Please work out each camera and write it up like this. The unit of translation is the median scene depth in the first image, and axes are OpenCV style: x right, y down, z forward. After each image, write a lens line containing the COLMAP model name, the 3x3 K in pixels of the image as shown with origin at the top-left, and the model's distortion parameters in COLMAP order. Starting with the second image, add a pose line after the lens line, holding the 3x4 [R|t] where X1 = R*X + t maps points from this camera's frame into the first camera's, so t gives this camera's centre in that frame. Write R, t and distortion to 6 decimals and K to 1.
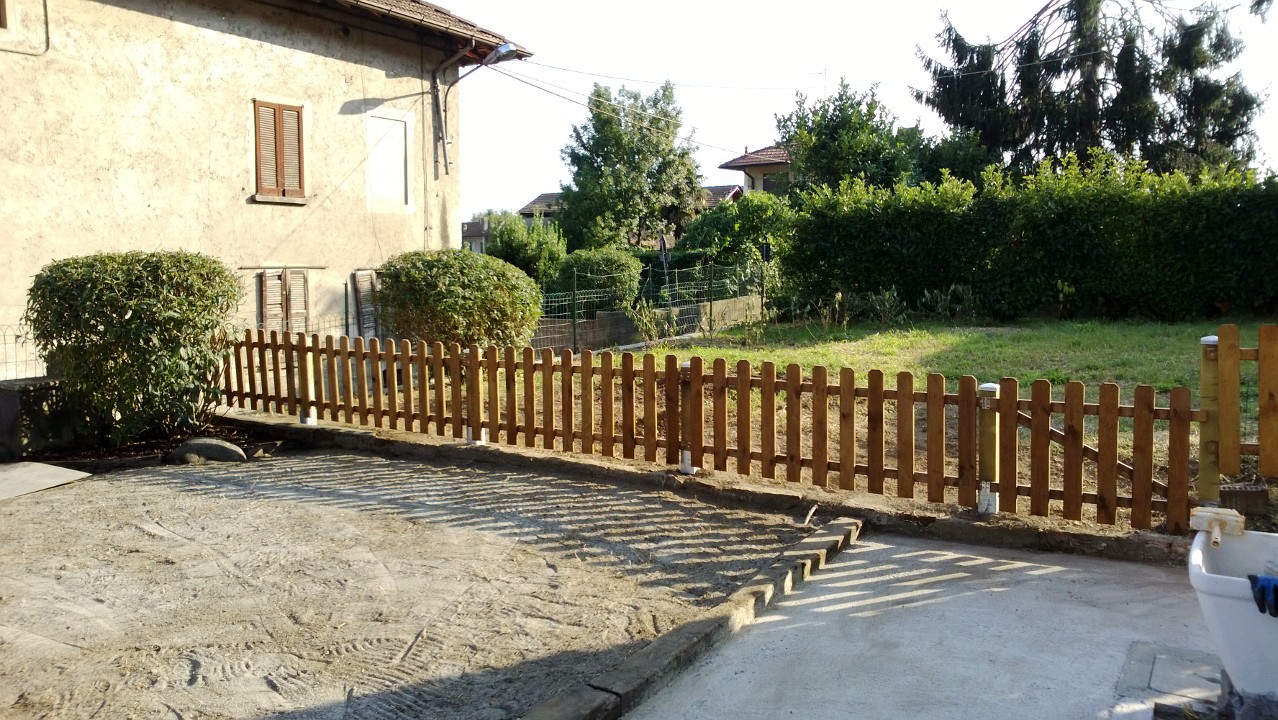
lens RADIAL K [[1000.0, 0, 620.1], [0, 1000.0, 350.6], [0, 0, 1]] dist [0.071186, -0.150036]
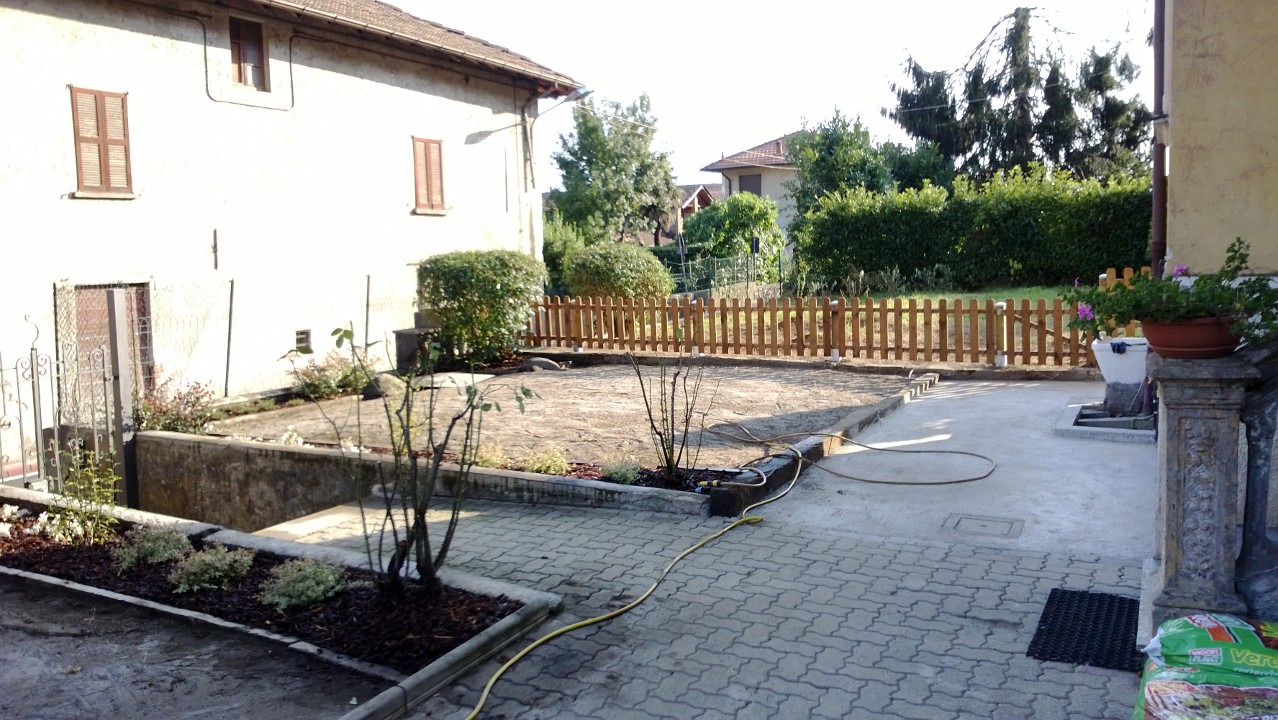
lens RADIAL K [[1000.0, 0, 620.1], [0, 1000.0, 350.6], [0, 0, 1]] dist [0.071186, -0.150036]
pose [[0.997885, -0.026744, 0.059255, -0.155222], [0.026523, 0.999638, 0.004507, 0.029443], [-0.059354, -0.002926, 0.998233, -0.293034]]
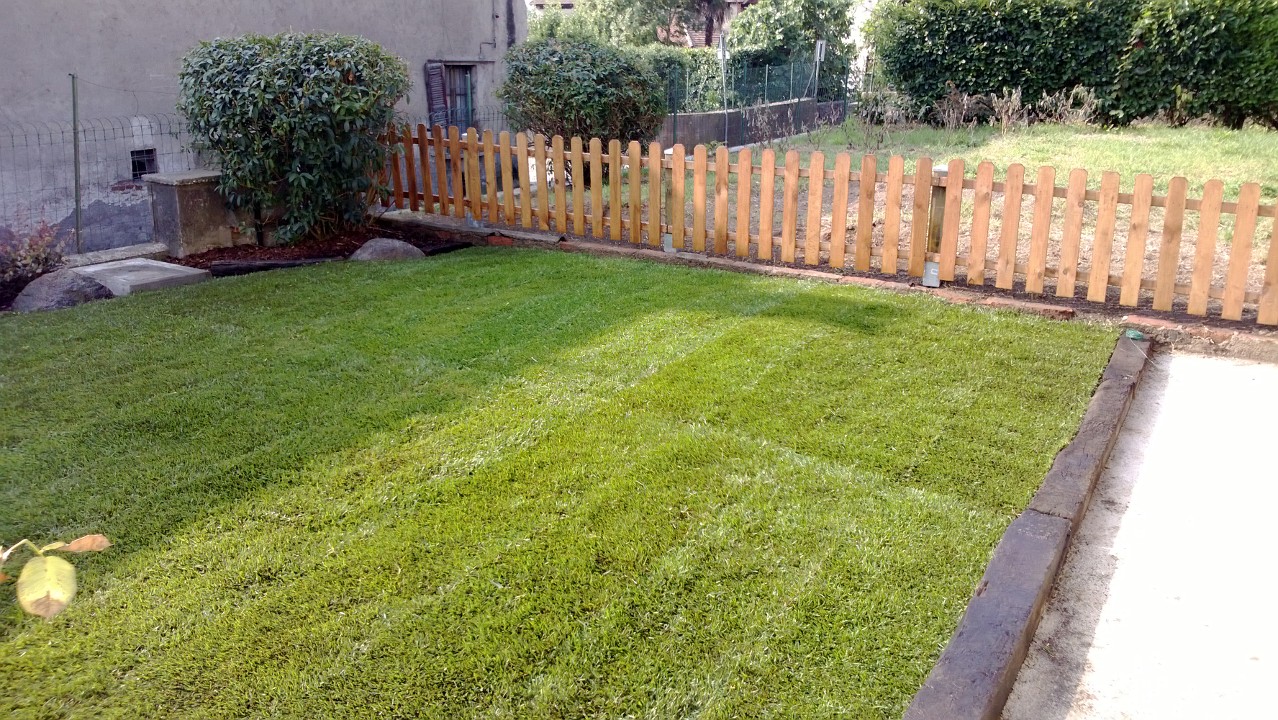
lens RADIAL K [[1000.0, 0, 620.1], [0, 1000.0, 350.6], [0, 0, 1]] dist [0.071186, -0.150036]
pose [[0.999876, 0.014047, 0.007116, -0.082614], [-0.015148, 0.981461, 0.191065, 0.002168], [-0.004300, -0.191149, 0.981552, 0.021728]]
